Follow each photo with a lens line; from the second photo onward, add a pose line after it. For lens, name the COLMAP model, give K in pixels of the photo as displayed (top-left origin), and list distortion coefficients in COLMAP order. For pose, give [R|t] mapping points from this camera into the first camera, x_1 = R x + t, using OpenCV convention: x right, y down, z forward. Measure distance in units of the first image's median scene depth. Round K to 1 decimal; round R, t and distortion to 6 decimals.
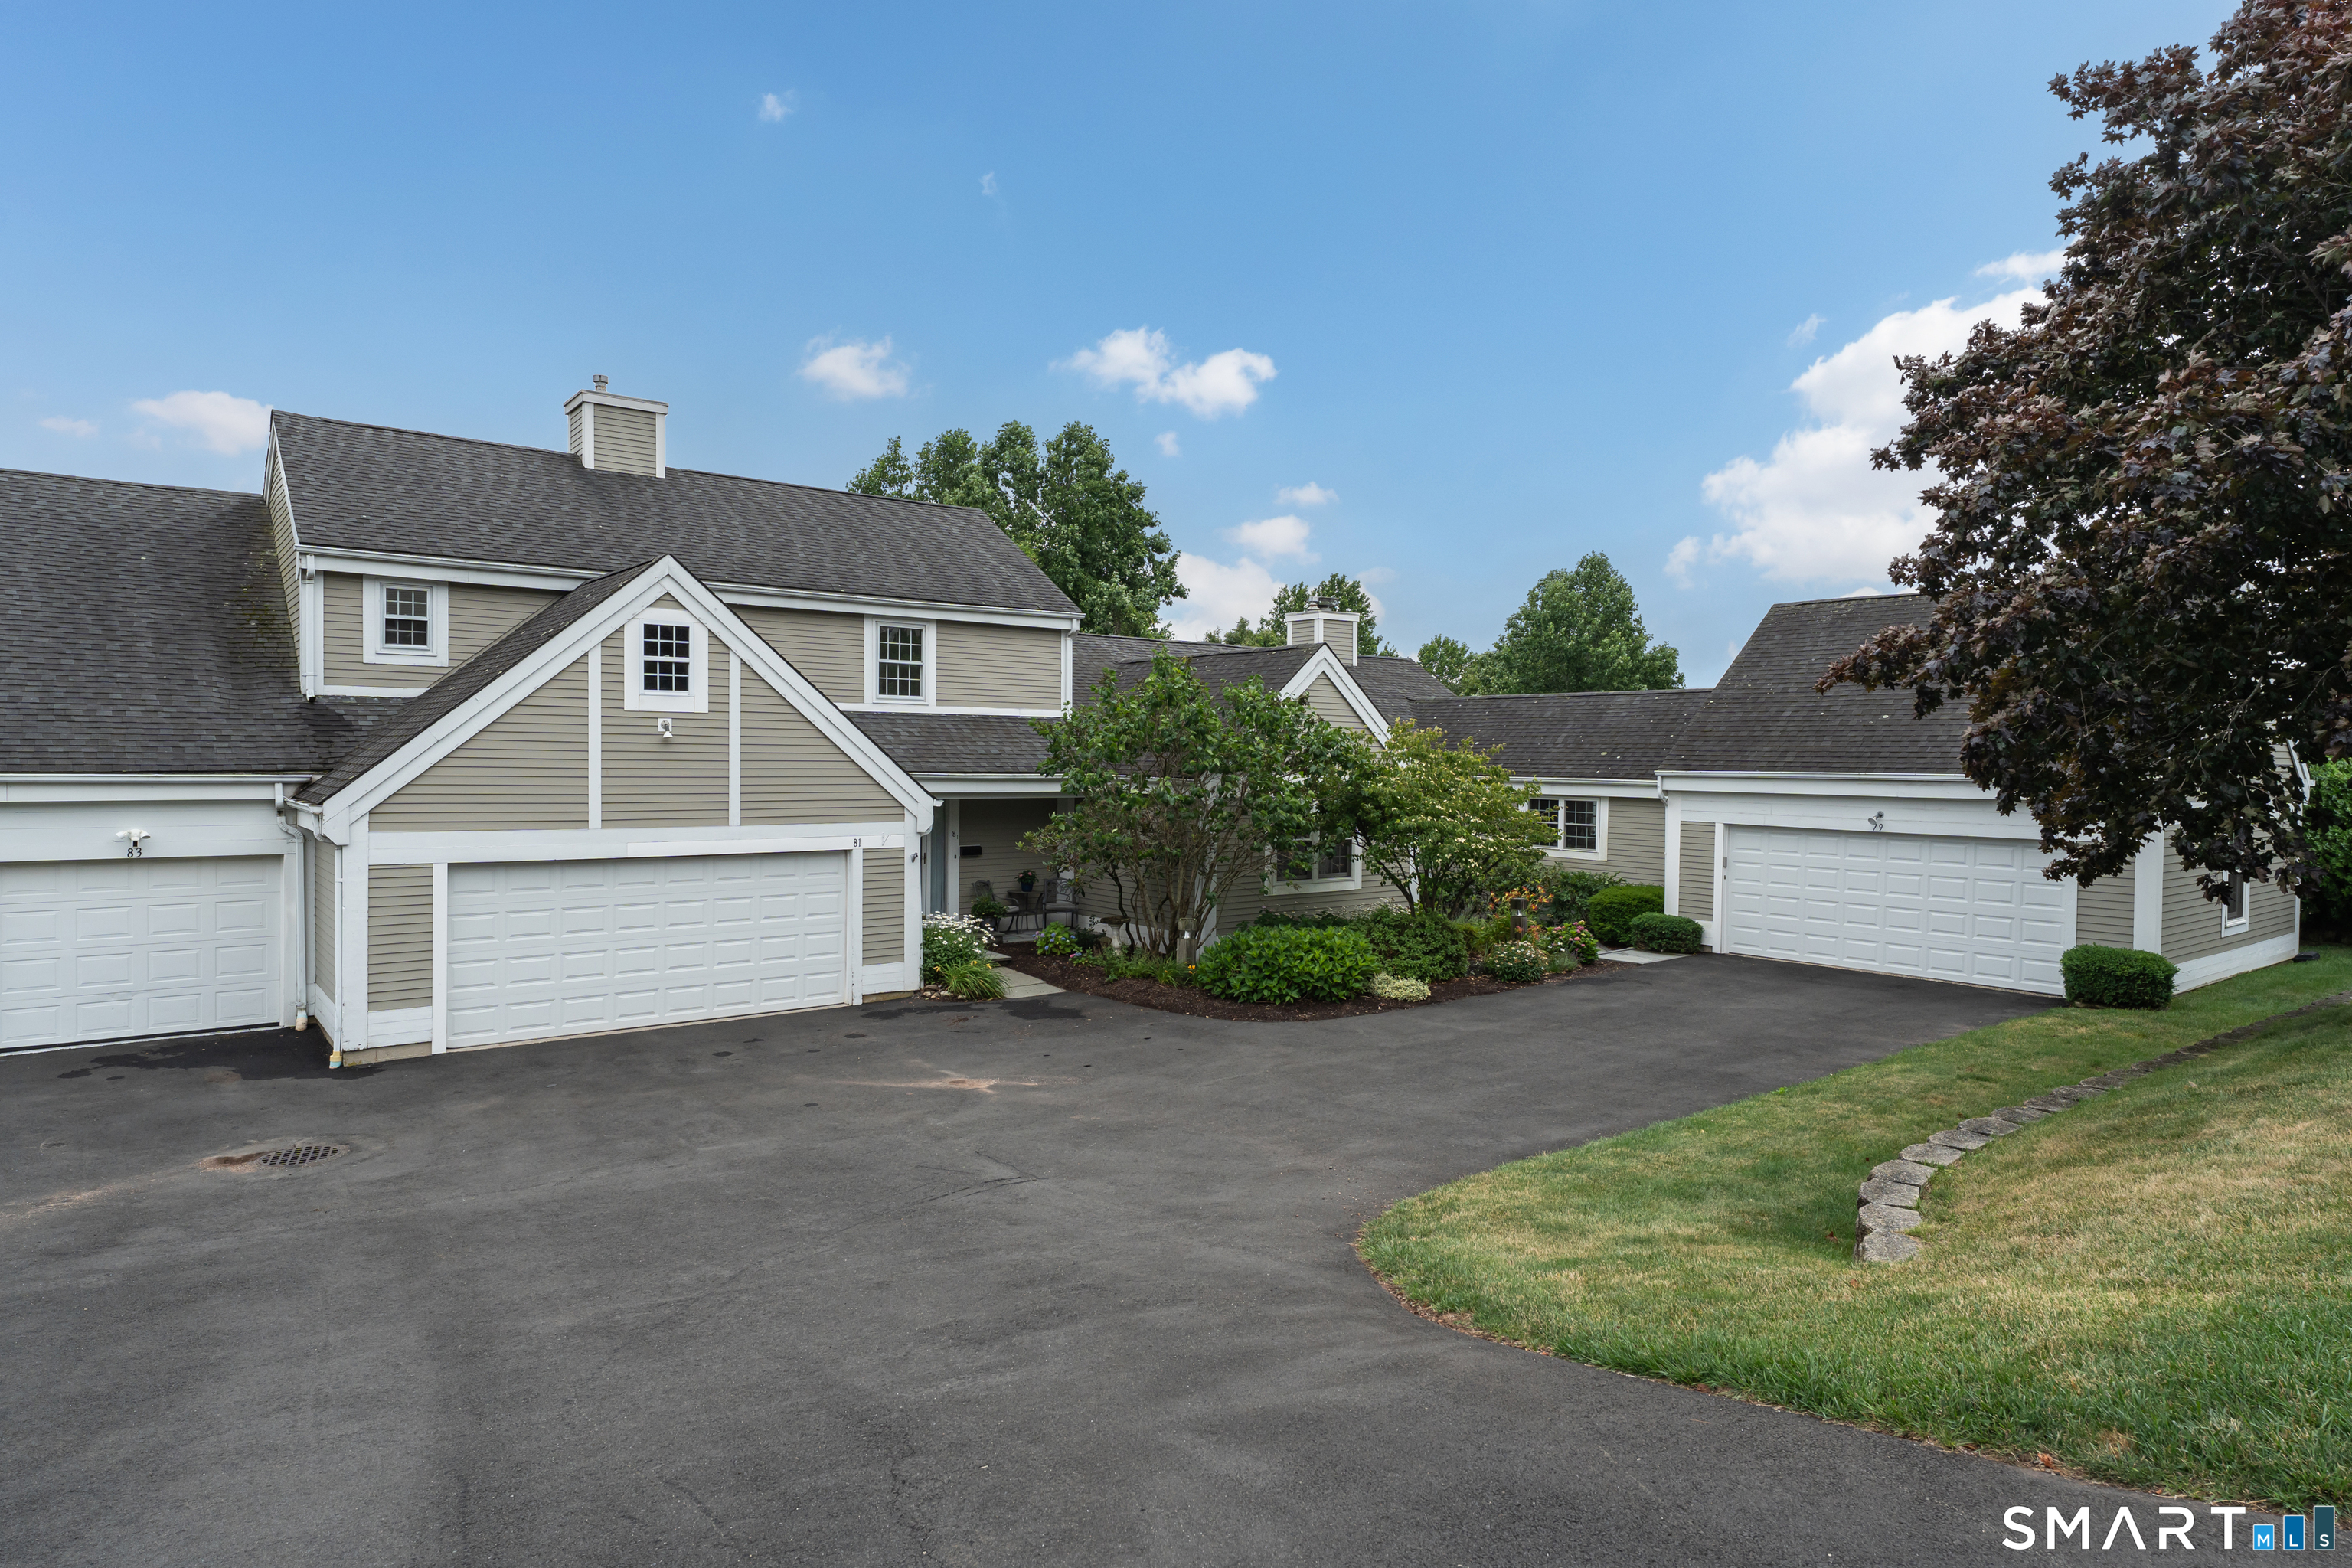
lens RADIAL K [[1291.9, 0, 1125.2], [0, 1291.9, 779.0], [0, 0, 1]] dist [0.001027, 0.000226]
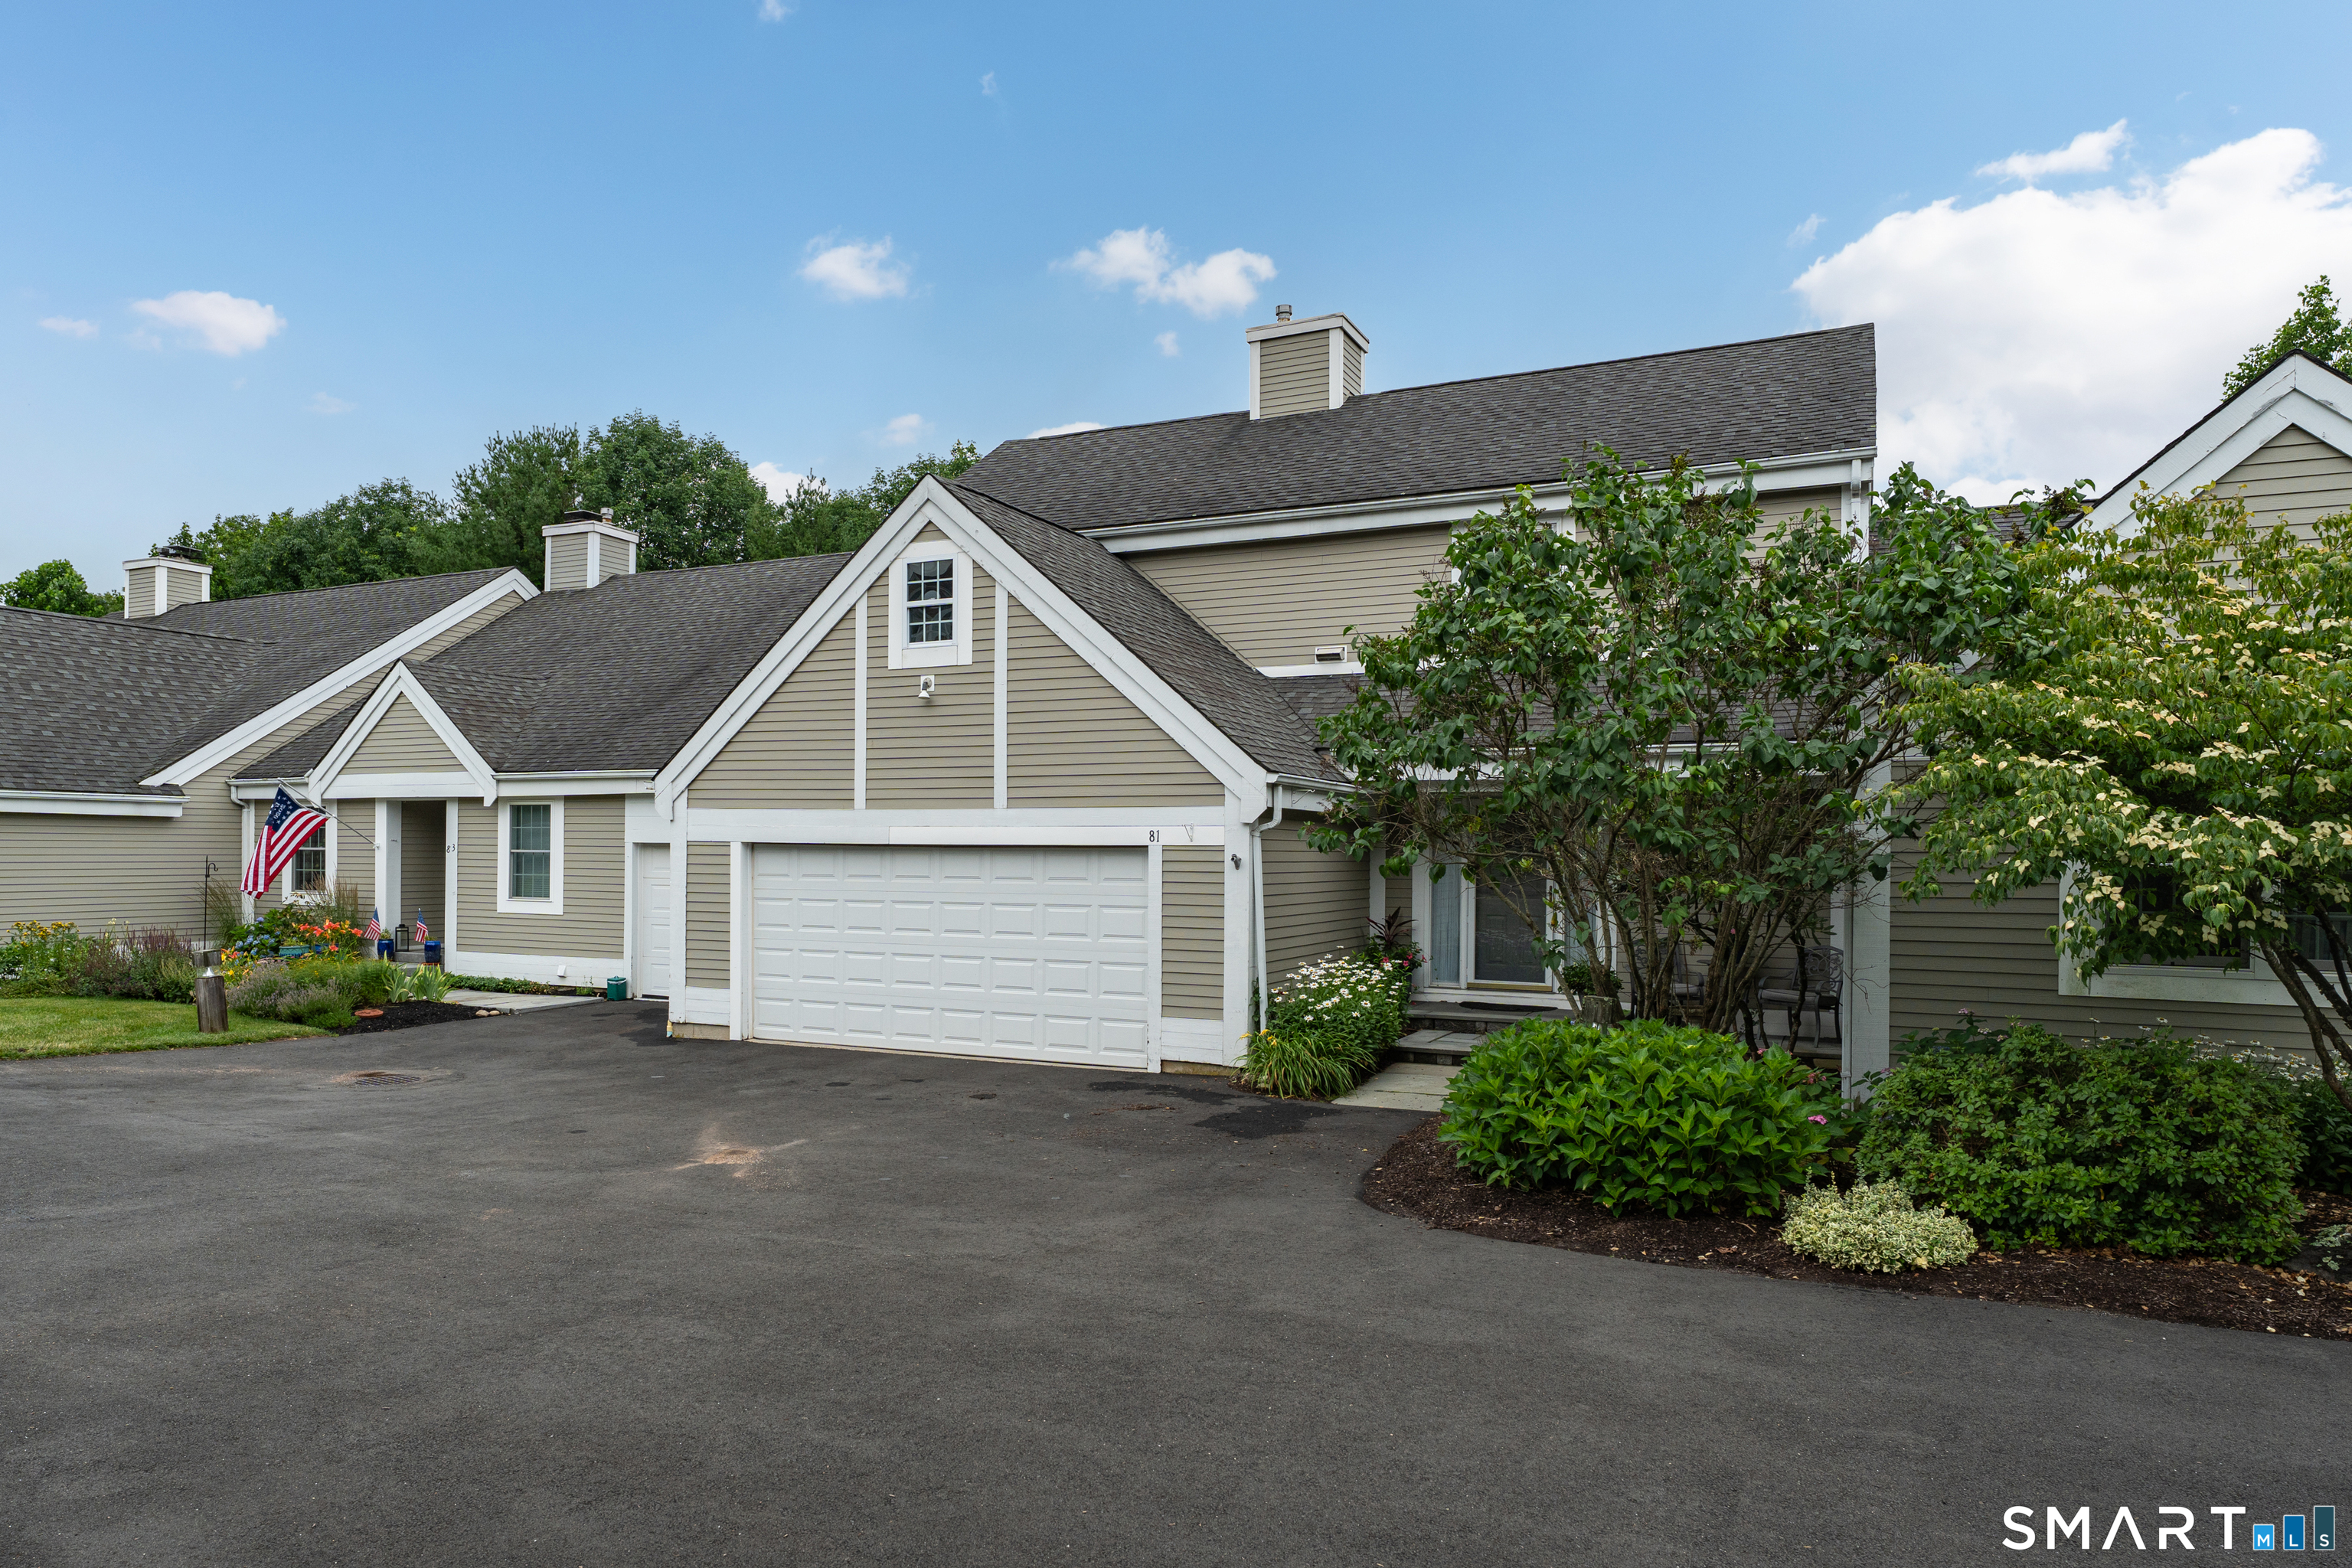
lens RADIAL K [[1421.1, 0, 1161.2], [0, 1421.1, 850.8], [0, 0, 1]] dist [0.001553, -0.000171]
pose [[0.475130, -0.005267, -0.879900, 0.489310], [-0.016551, 0.999752, -0.014921, 0.072768], [0.879760, 0.021652, 0.474925, 0.685173]]
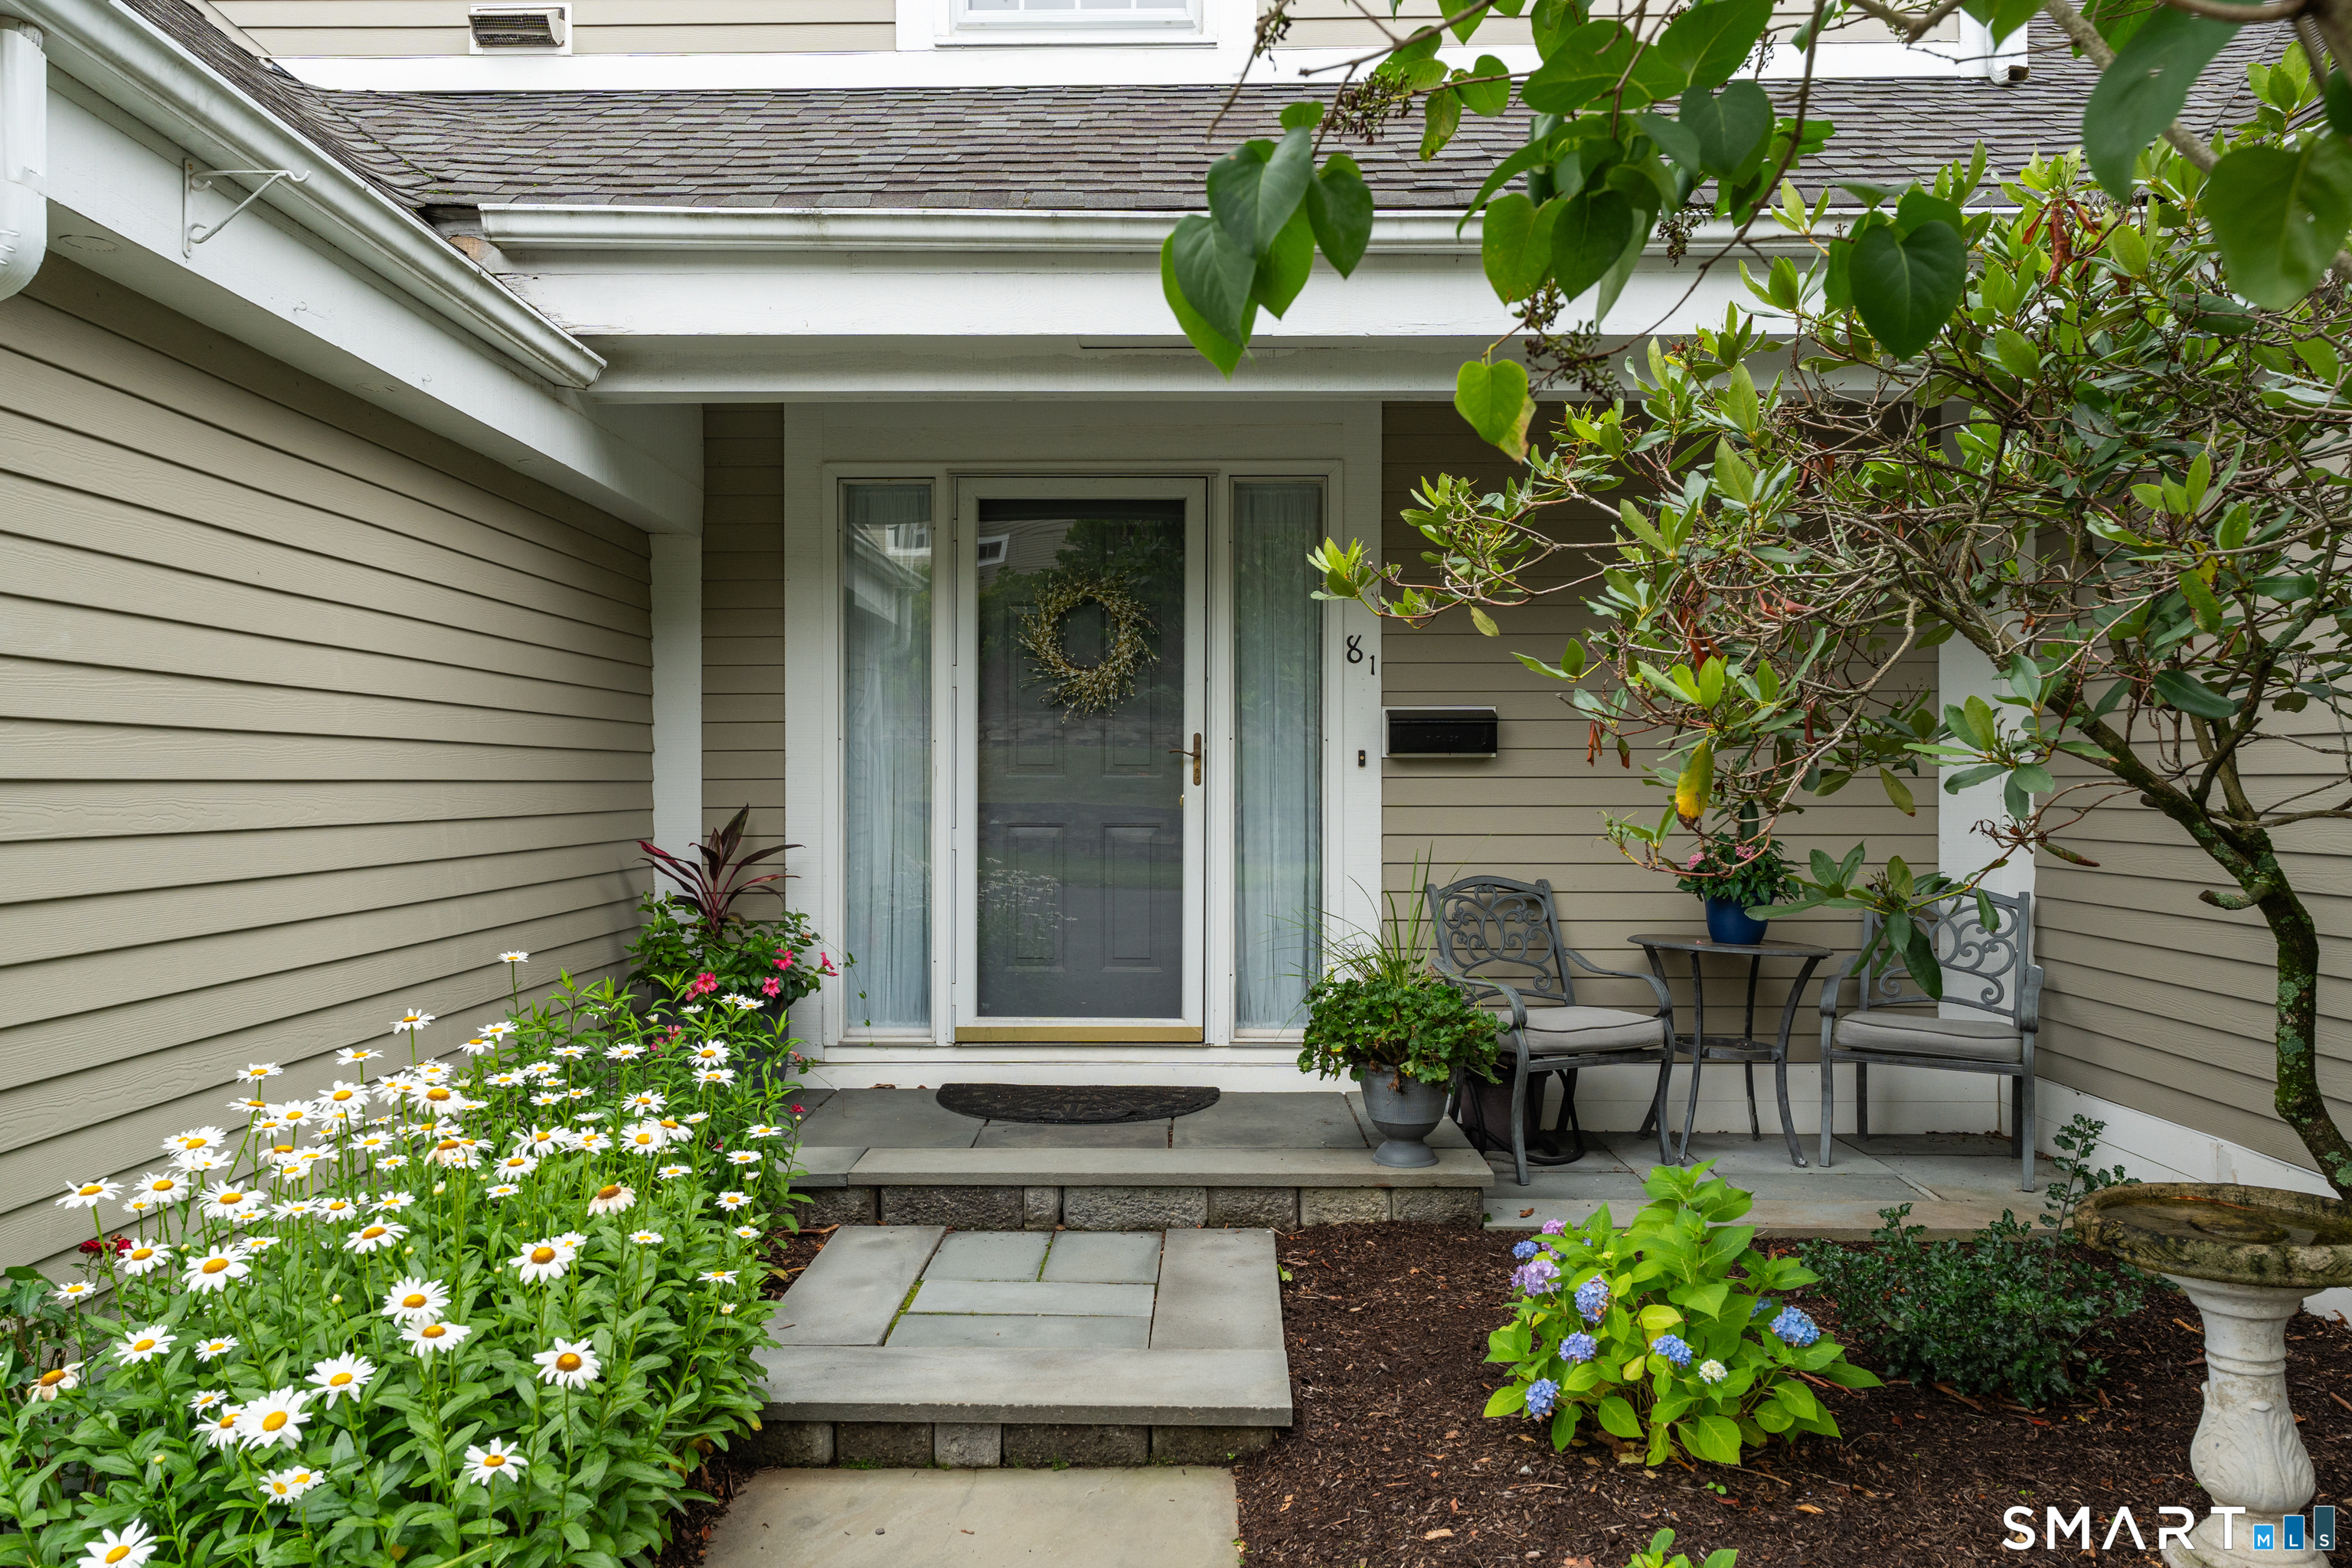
lens RADIAL K [[1606.5, 0, 1176.0], [0, 1606.5, 784.0], [0, 0, 1]] dist [-0.000084, -0.000263]
pose [[0.803270, -0.003587, -0.595604, 0.000612], [-0.005241, 0.999901, -0.013091, 0.093474], [0.595592, 0.013637, 0.803171, 1.061149]]
